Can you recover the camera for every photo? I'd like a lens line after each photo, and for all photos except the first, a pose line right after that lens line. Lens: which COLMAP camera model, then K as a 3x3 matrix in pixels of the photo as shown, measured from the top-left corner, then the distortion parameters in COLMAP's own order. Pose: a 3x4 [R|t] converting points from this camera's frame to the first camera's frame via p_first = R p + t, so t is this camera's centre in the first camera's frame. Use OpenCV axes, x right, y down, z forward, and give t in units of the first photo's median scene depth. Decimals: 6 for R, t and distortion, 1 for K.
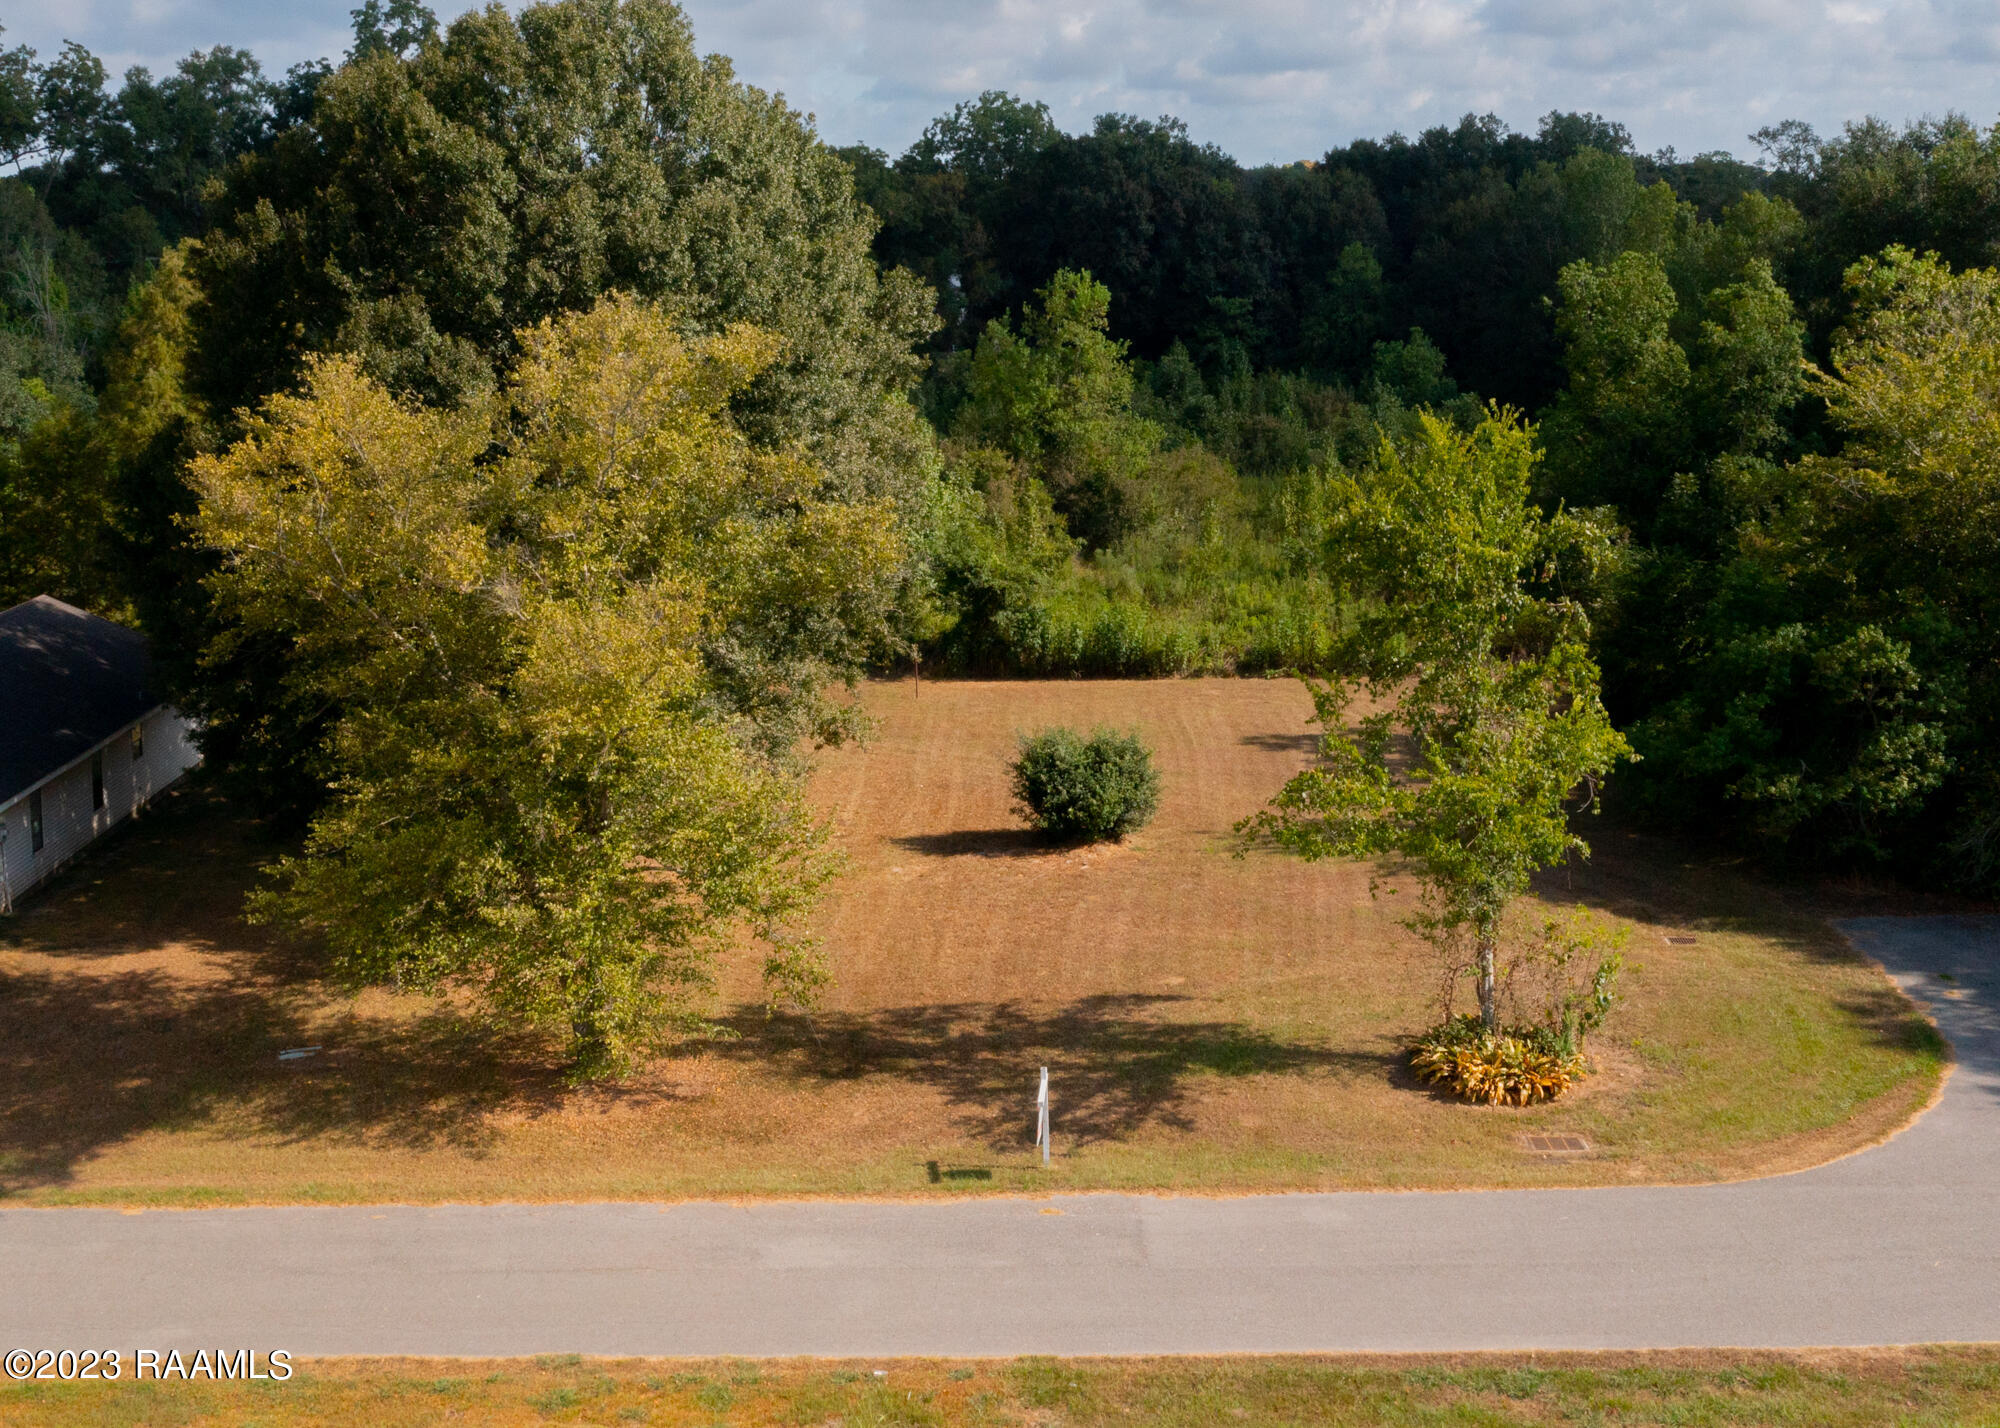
lens RADIAL K [[2491.2, 0, 992.9], [0, 2491.2, 629.1], [0, 0, 1]] dist [-0.016938, 0.016780]
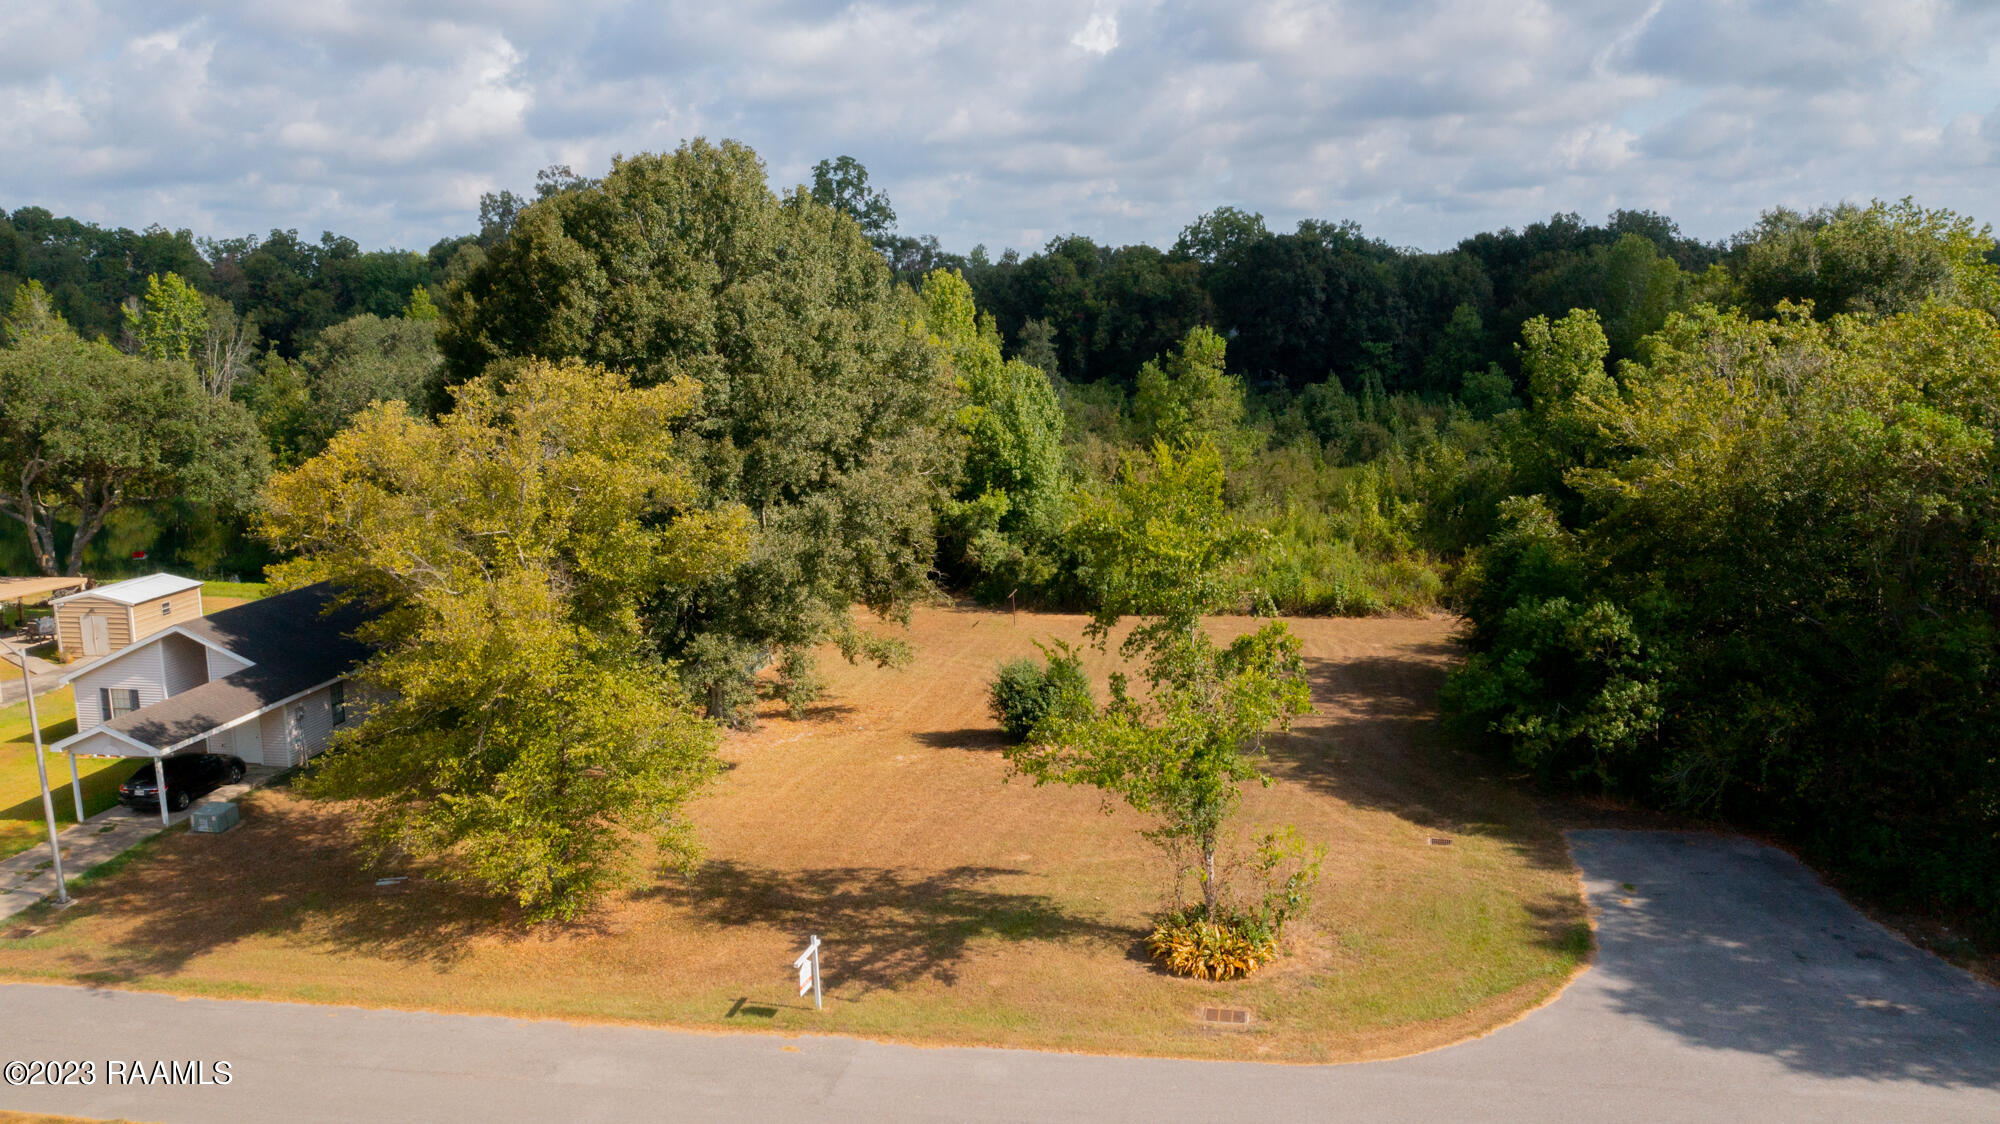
lens RADIAL K [[1578.2, 0, 1021.1], [0, 1578.2, 542.8], [0, 0, 1]] dist [-0.041377, 0.086380]
pose [[0.979581, 0.013519, -0.200594, 0.235133], [-0.014627, 0.999885, -0.004044, -0.025829], [0.200516, 0.006895, 0.979666, 0.155448]]
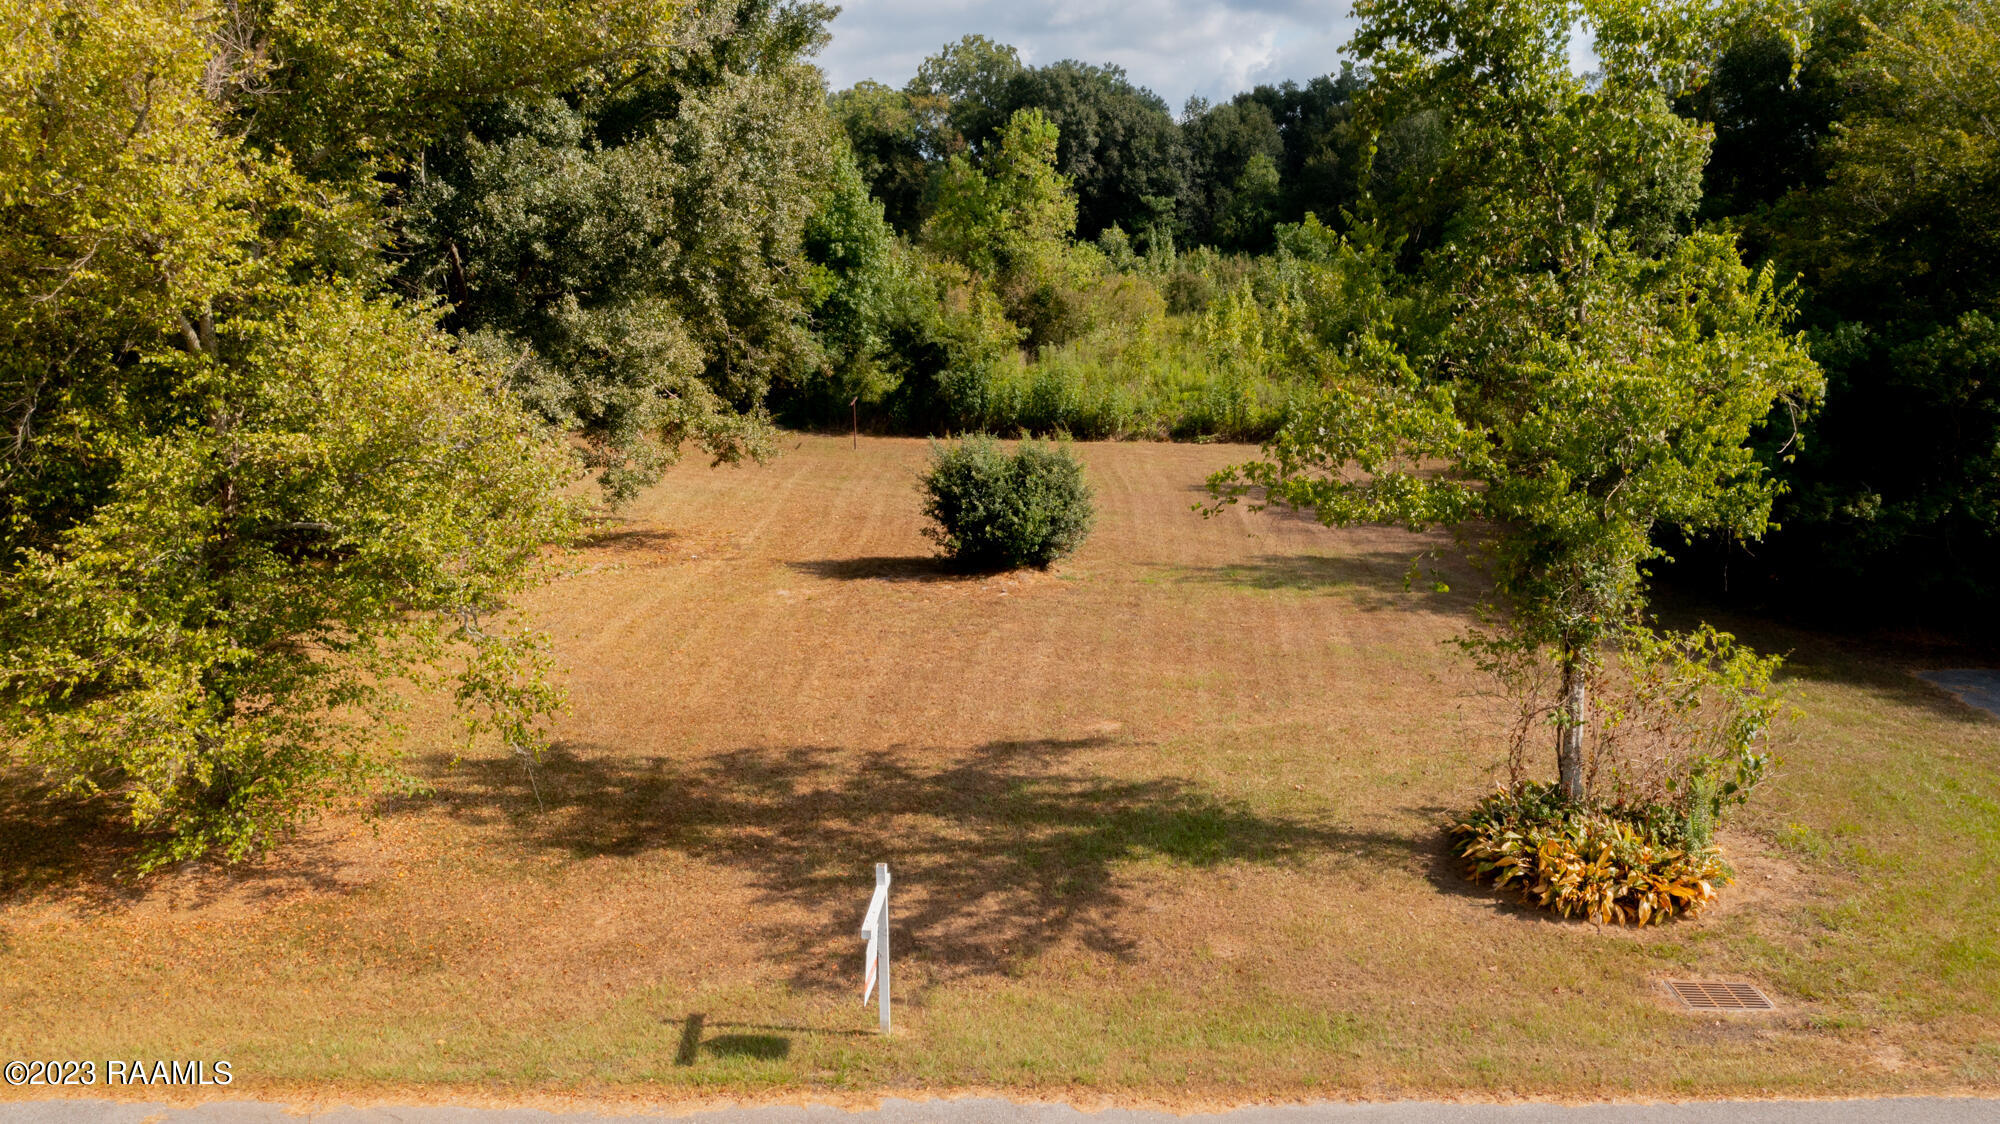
lens RADIAL K [[1647.2, 0, 1000.0], [0, 1647.2, 562.0], [0, 0, 1]] dist [-0.019178, 0.004685]
pose [[0.999665, 0.023484, 0.010870, 0.033369], [-0.023841, 0.999138, 0.033977, 0.074201], [-0.010063, -0.034224, 0.999364, 0.496552]]
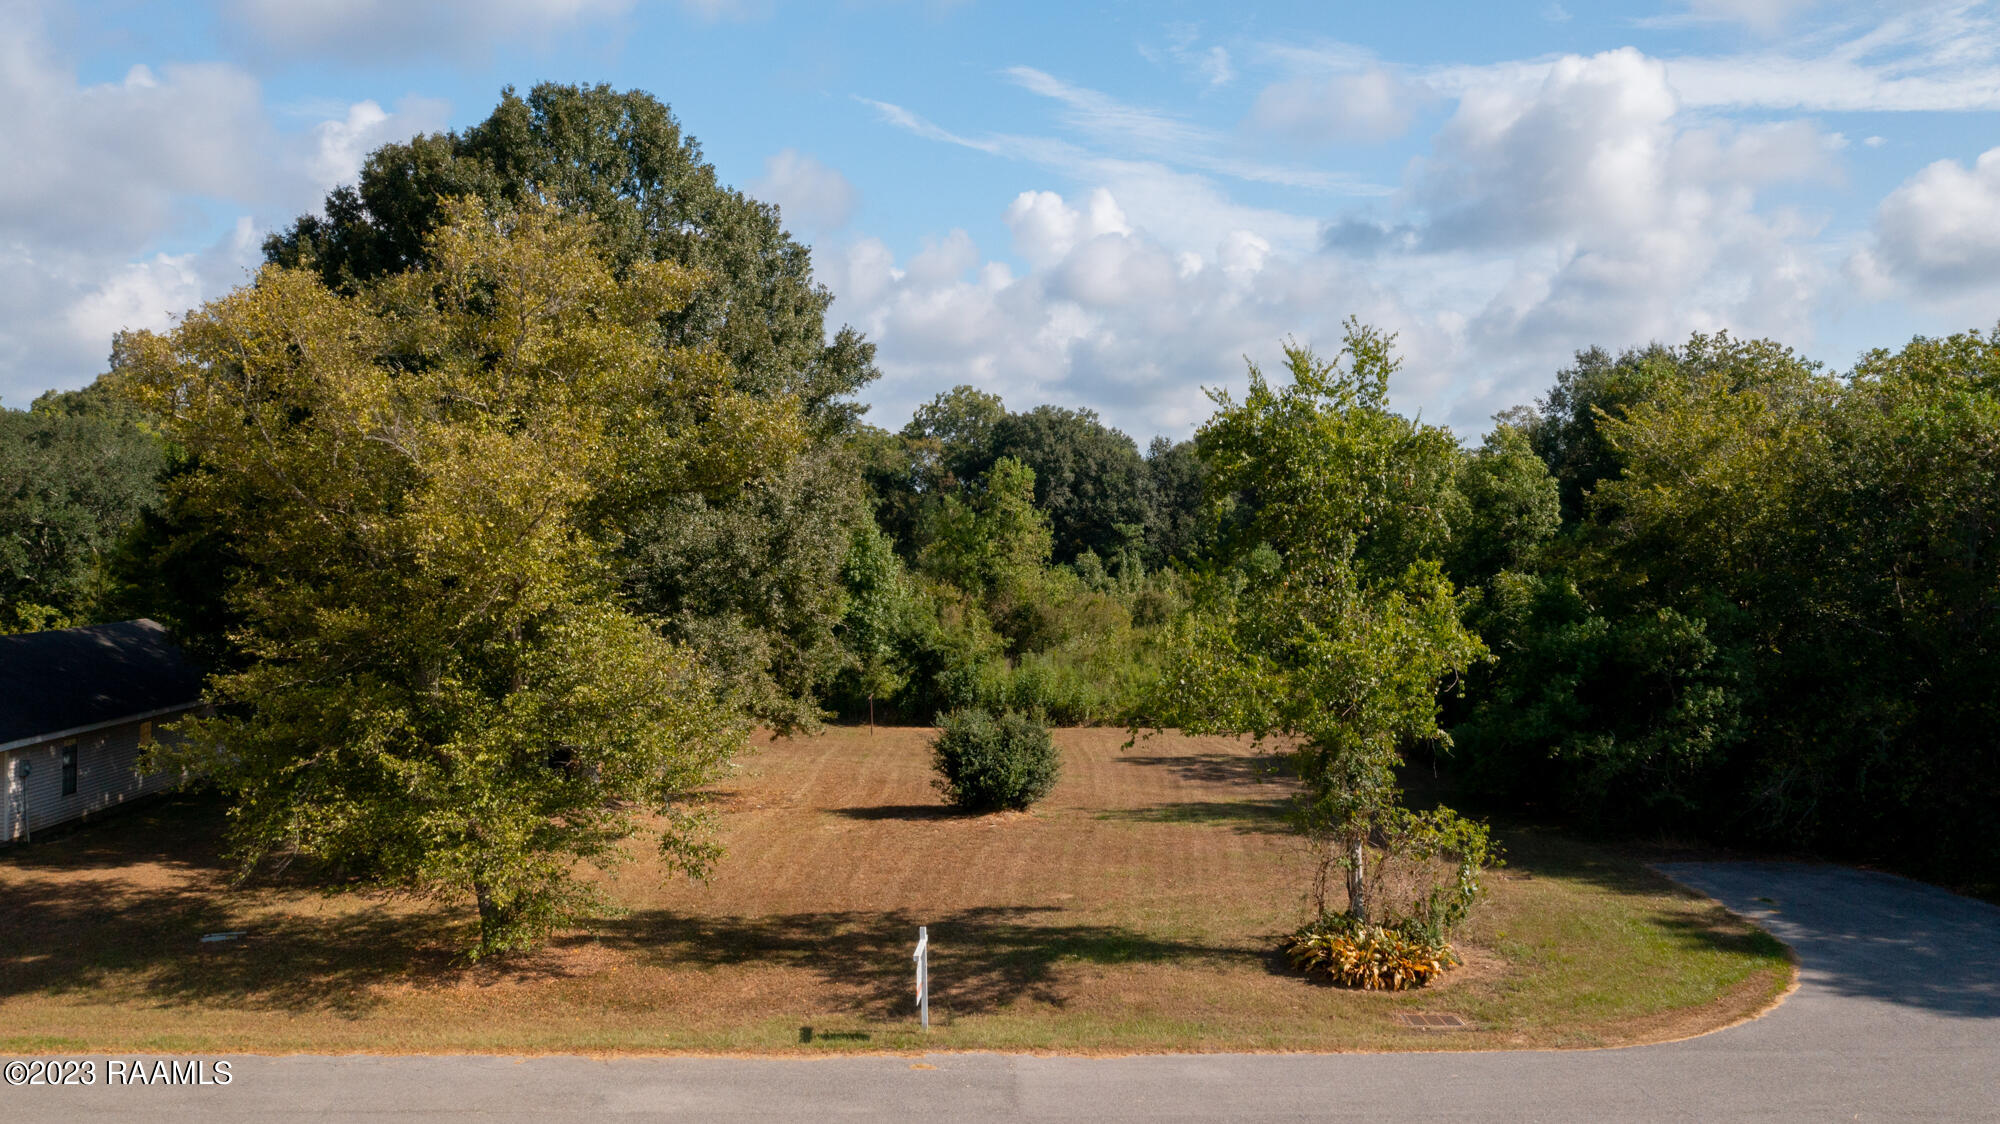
lens RADIAL K [[1647.2, 0, 1000.0], [0, 1647.2, 562.0], [0, 0, 1]] dist [-0.019178, 0.004685]
pose [[0.999842, 0.011537, 0.013529, 0.032426], [-0.009250, 0.987330, -0.158411, 0.108230], [-0.015185, 0.158261, 0.987281, 0.260304]]
